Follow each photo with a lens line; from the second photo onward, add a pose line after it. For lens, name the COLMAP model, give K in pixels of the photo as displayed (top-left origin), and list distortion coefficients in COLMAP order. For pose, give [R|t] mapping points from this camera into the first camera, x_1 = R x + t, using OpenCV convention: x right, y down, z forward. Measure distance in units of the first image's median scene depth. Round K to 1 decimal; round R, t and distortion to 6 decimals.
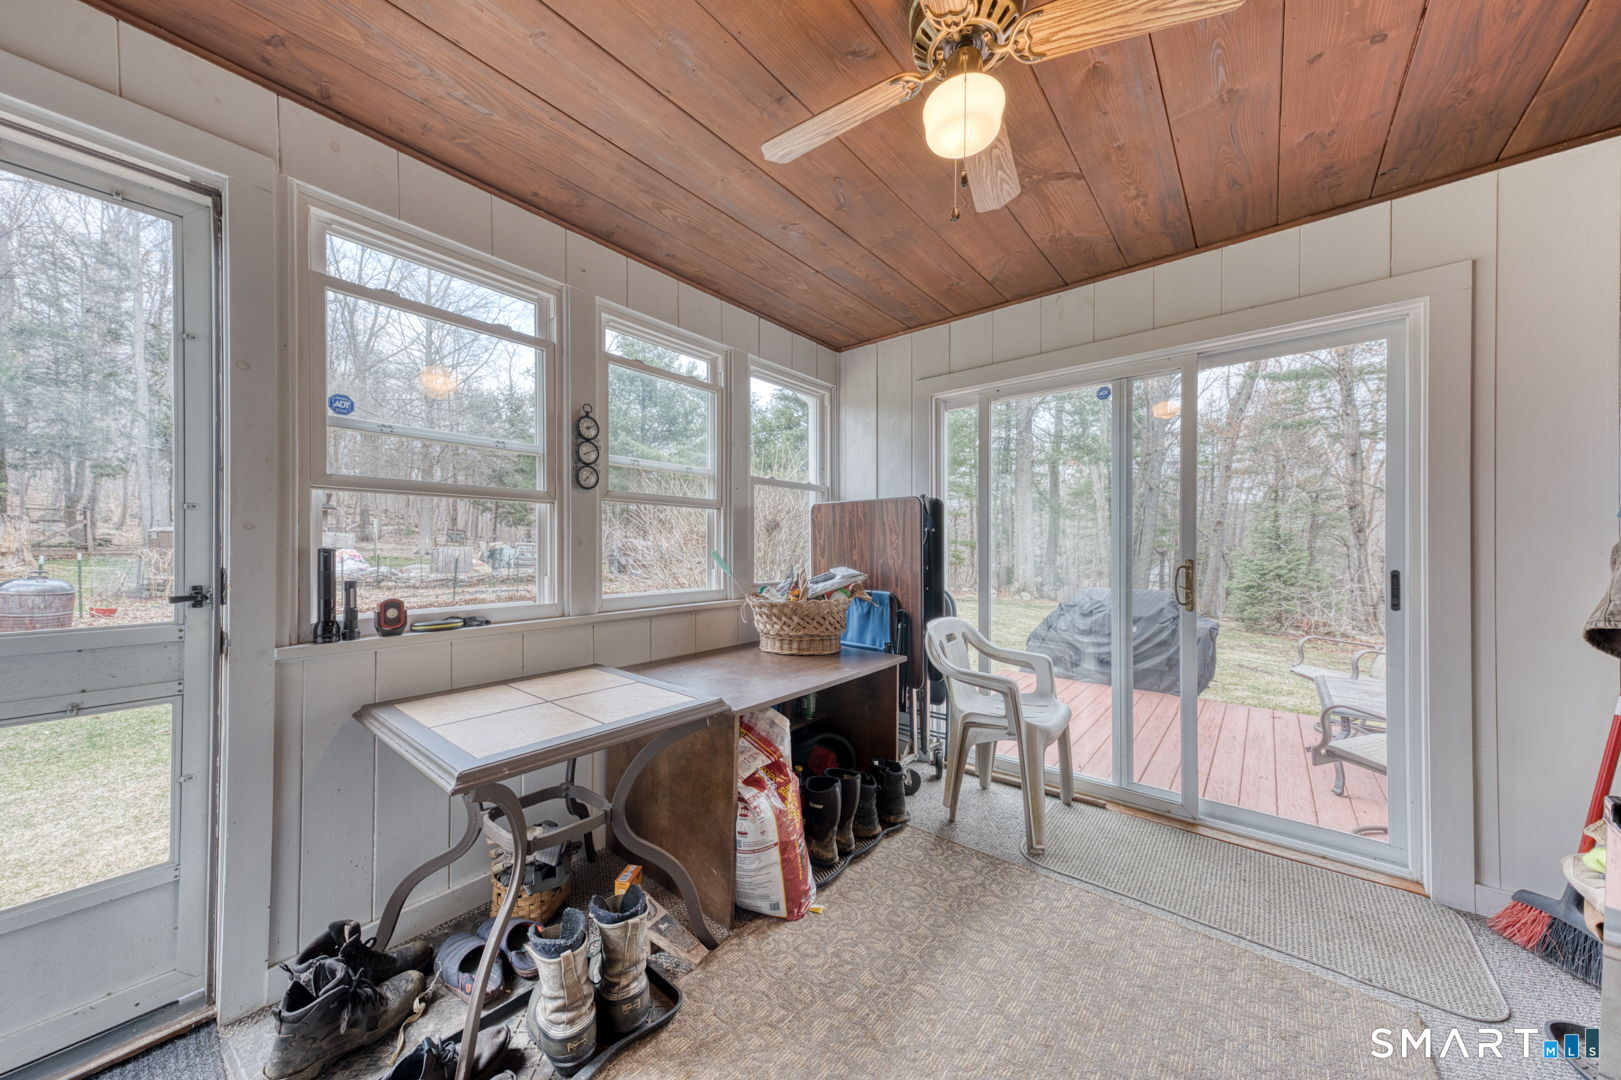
lens RADIAL K [[556.7, 0, 810.5], [0, 556.7, 540.0], [0, 0, 1]] dist [0.020829, -0.000002]
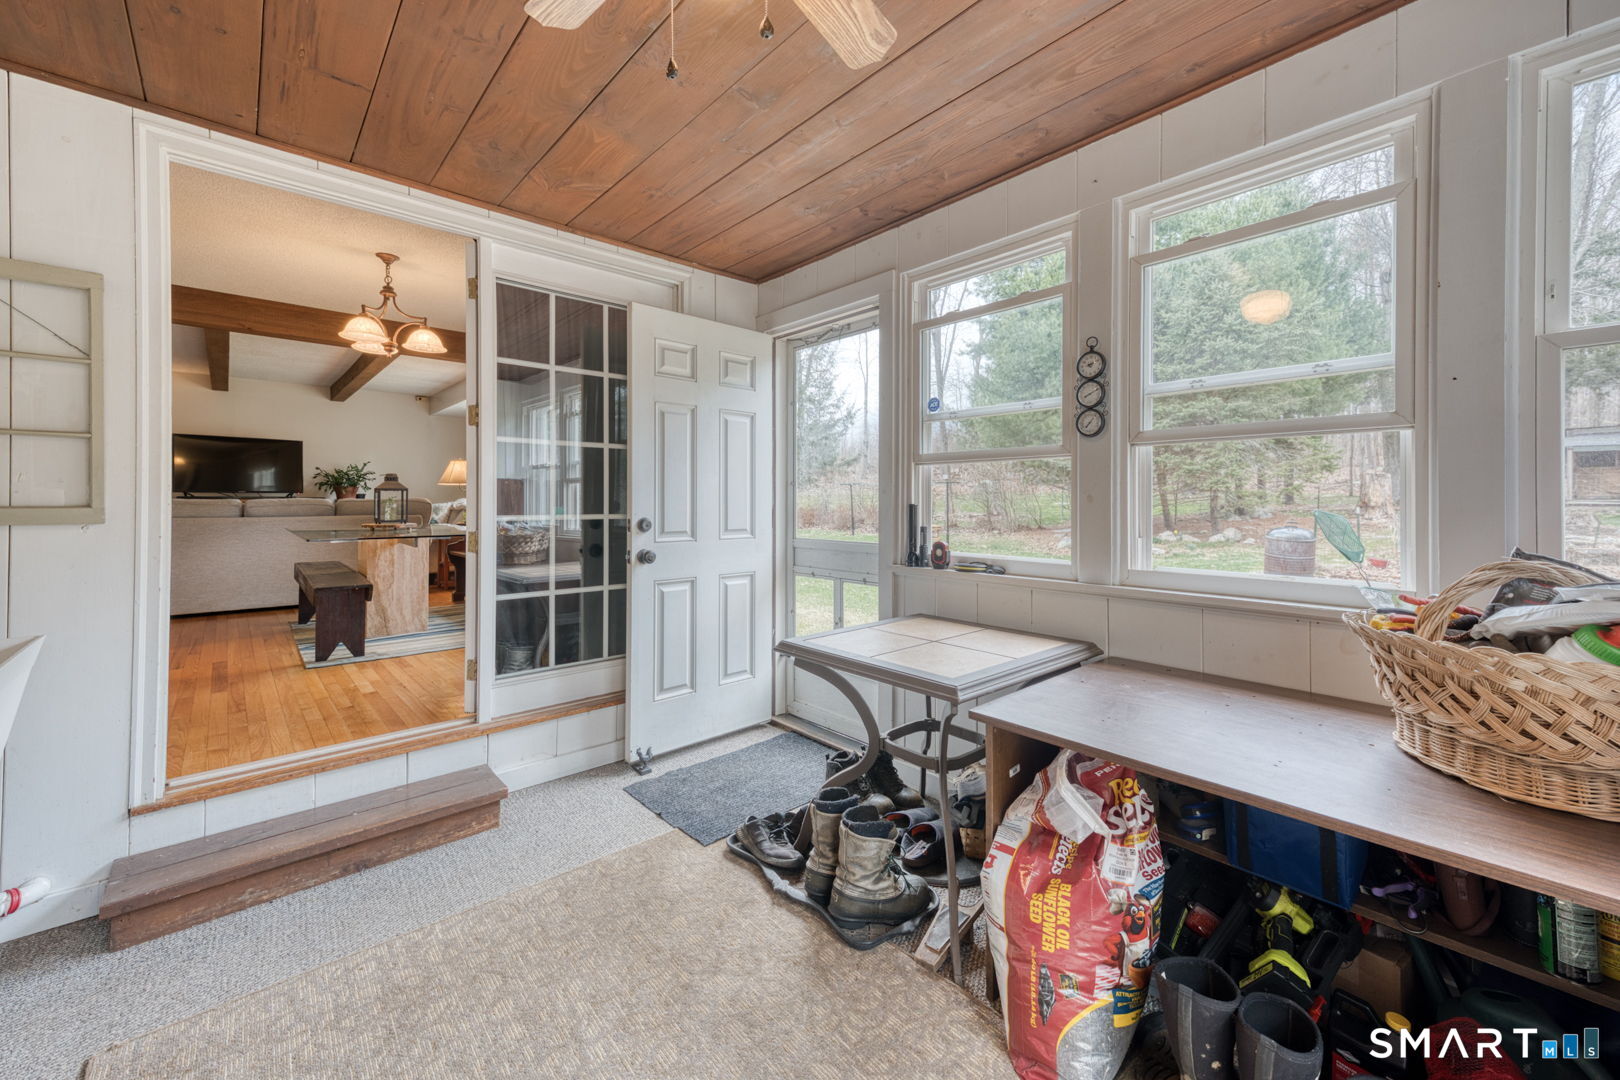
lens RADIAL K [[630.7, 0, 812.5], [0, 630.7, 493.9], [0, 0, 1]] dist [0.032760, 0.000069]
pose [[-0.151851, -0.011815, -0.988333, 0.620532], [0.011963, 0.999833, -0.013791, 0.005078], [0.988331, -0.013917, -0.151684, 0.715158]]
